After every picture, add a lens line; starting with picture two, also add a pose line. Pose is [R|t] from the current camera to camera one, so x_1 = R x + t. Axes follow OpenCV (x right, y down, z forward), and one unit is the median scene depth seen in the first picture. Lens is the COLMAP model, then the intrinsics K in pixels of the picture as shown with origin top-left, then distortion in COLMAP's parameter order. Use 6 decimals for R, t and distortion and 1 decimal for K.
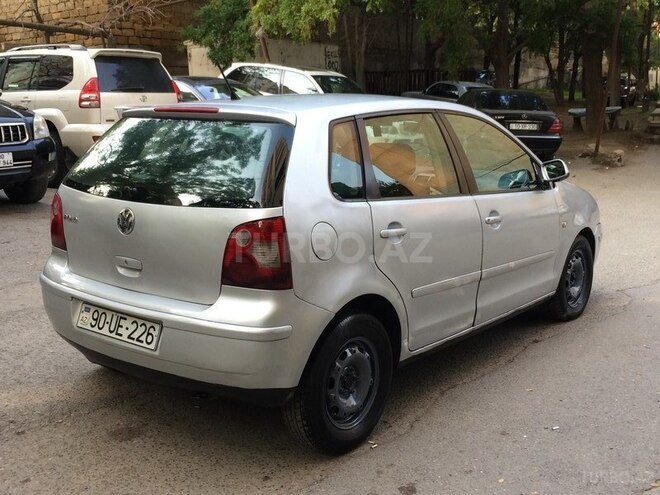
lens RADIAL K [[775.4, 0, 330.0], [0, 775.4, 247.5], [0, 0, 1]] dist [0.046050, -0.026655]
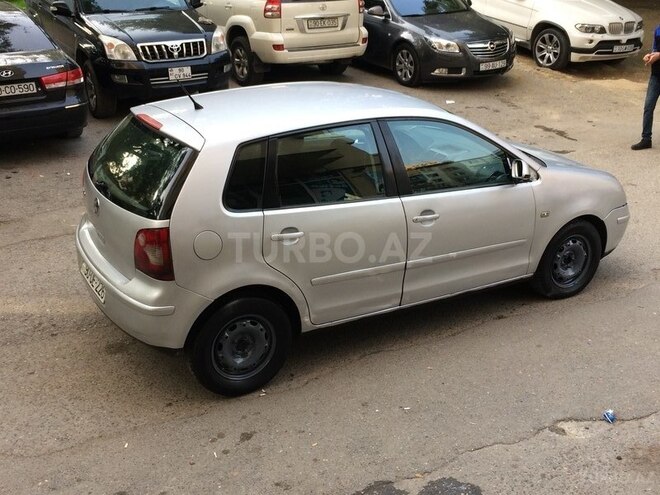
lens RADIAL K [[775.4, 0, 330.0], [0, 775.4, 247.5], [0, 0, 1]] dist [0.046050, -0.026655]
pose [[0.923830, 0.137752, -0.357159, 0.507077], [-0.065875, 0.976299, 0.206155, -0.224726], [0.377092, -0.166925, 0.911009, -0.090702]]
